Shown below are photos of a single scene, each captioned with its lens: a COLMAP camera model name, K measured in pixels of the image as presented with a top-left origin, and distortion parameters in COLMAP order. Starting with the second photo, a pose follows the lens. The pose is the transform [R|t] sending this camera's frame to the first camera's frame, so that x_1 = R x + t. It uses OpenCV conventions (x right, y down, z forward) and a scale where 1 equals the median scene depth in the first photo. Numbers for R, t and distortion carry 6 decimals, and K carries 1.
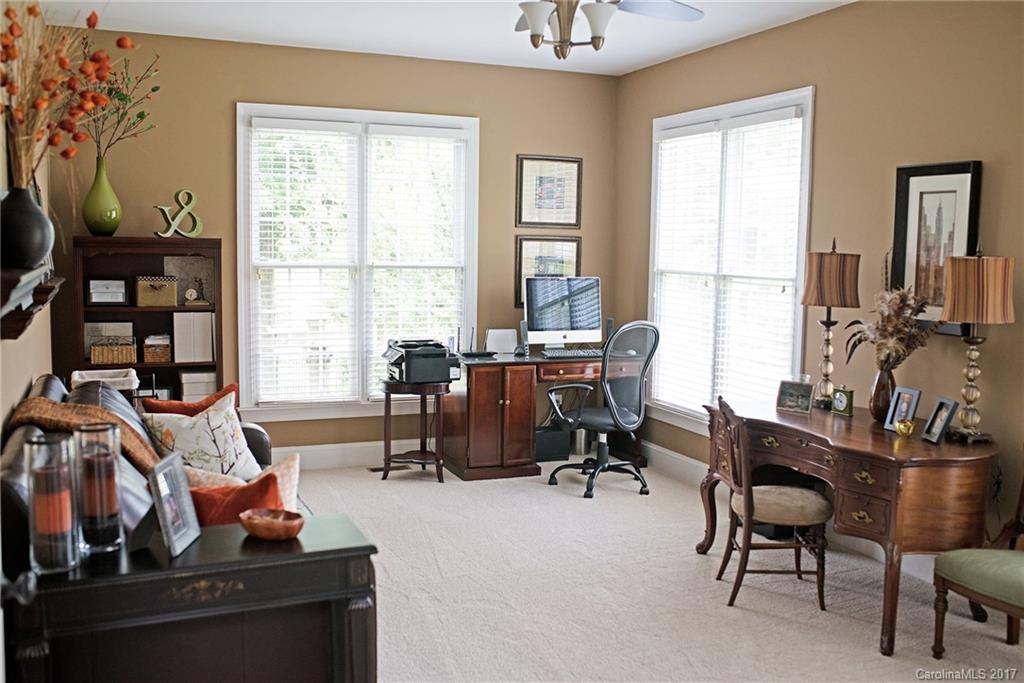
lens RADIAL K [[980.2, 0, 511.8], [0, 980.2, 339.2], [0, 0, 1]] dist [0.004047, 0.000000]
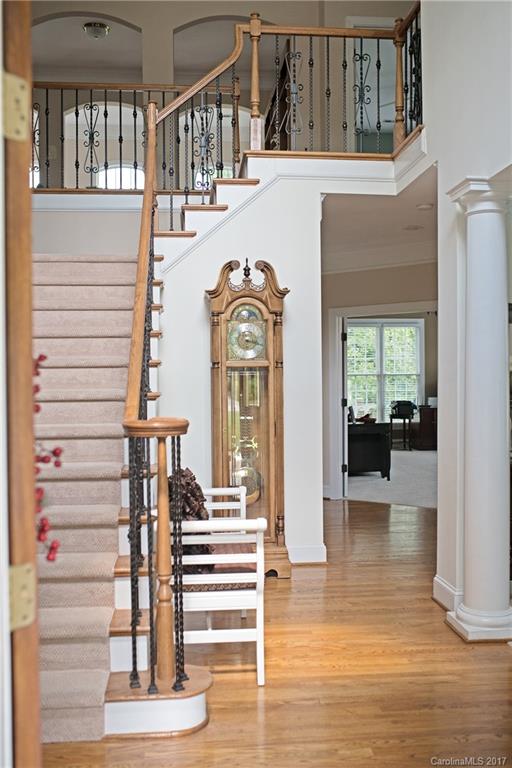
lens RADIAL K [[735.1, 0, 255.6], [0, 735.1, 382.6], [0, 0, 1]] dist [0.004047, 0.000000]
pose [[0.953611, -0.017962, -0.300504, 0.136477], [-0.009843, 0.995824, -0.090759, 0.143646], [0.300880, 0.089506, 0.949452, -1.113055]]
